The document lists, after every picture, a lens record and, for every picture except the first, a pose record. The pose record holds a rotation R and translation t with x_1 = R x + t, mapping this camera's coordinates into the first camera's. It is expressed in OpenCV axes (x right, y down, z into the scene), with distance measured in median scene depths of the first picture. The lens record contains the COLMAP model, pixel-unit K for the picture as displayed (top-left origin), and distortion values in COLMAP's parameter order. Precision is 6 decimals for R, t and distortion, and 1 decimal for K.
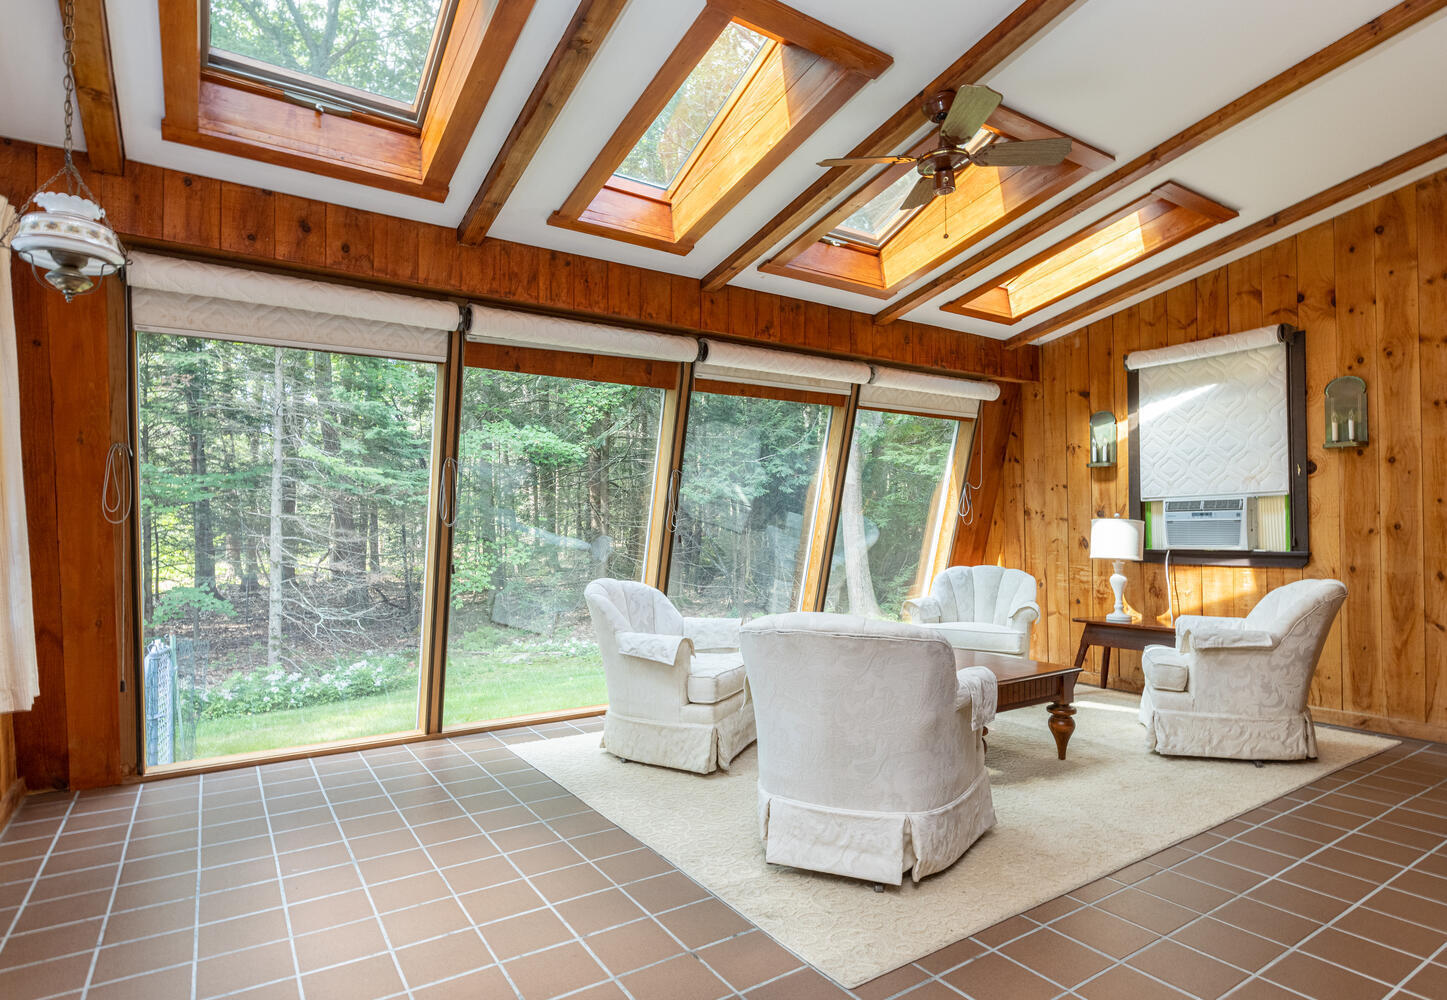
lens RADIAL K [[779.3, 0, 722.0], [0, 779.3, 517.1], [0, 0, 1]] dist [-0.002500, 0.000058]
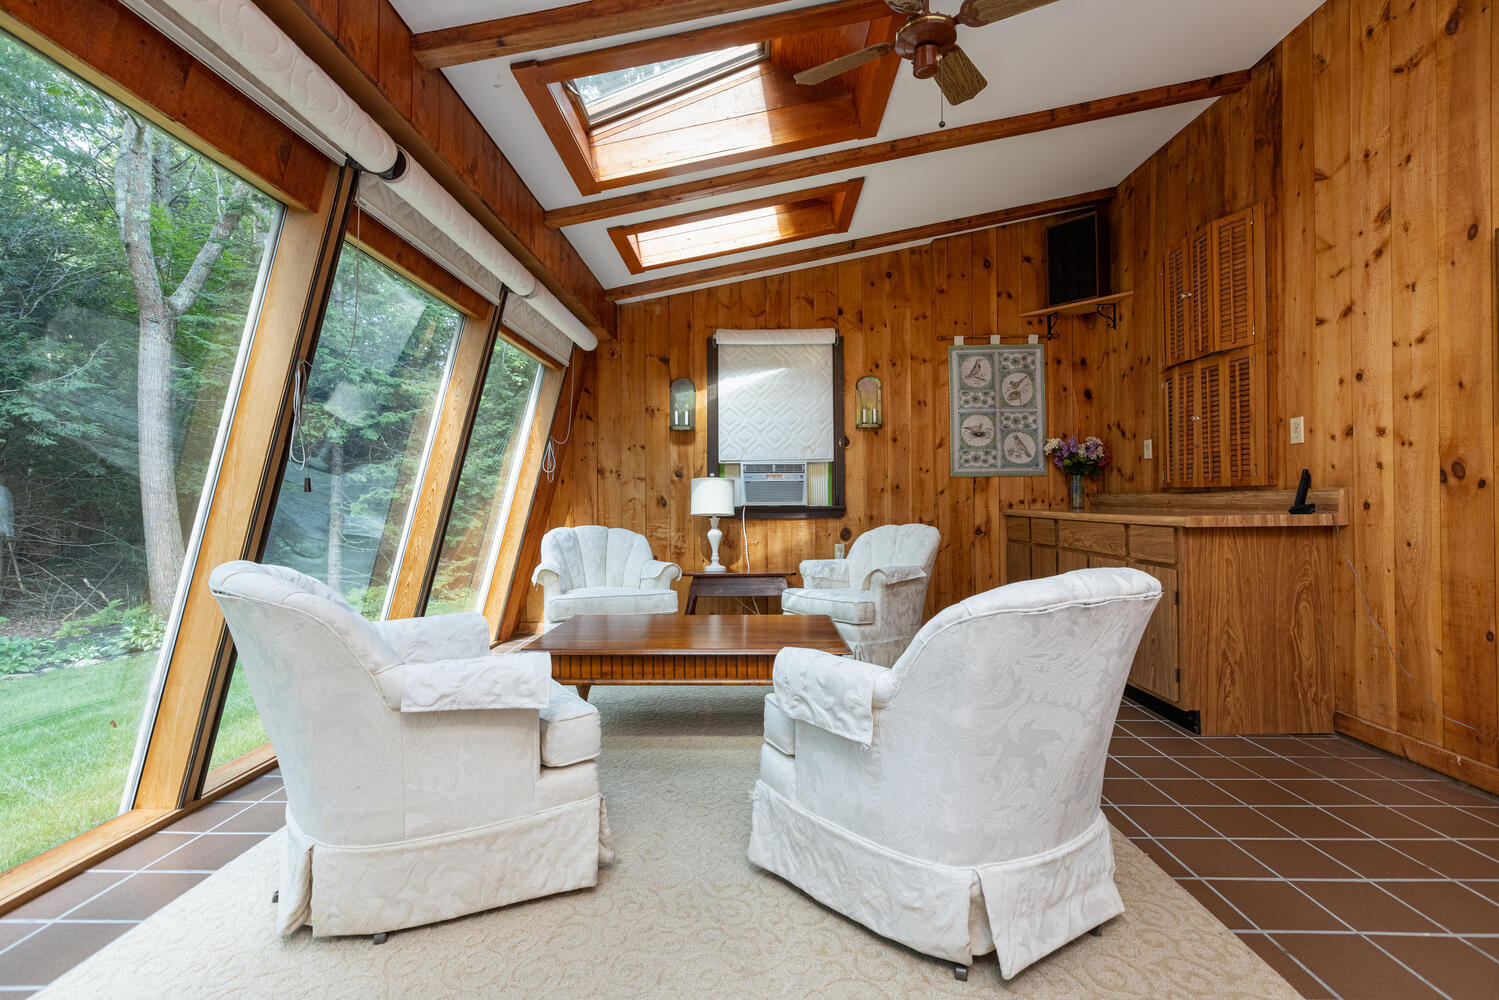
lens RADIAL K [[683.4, 0, 750.3], [0, 683.4, 495.1], [0, 0, 1]] dist [0.000210, 0.000085]
pose [[0.560637, 0.011235, 0.827985, -0.262712], [-0.013618, 0.999898, -0.004346, 0.030355], [-0.827950, -0.008839, 0.560733, 0.437571]]
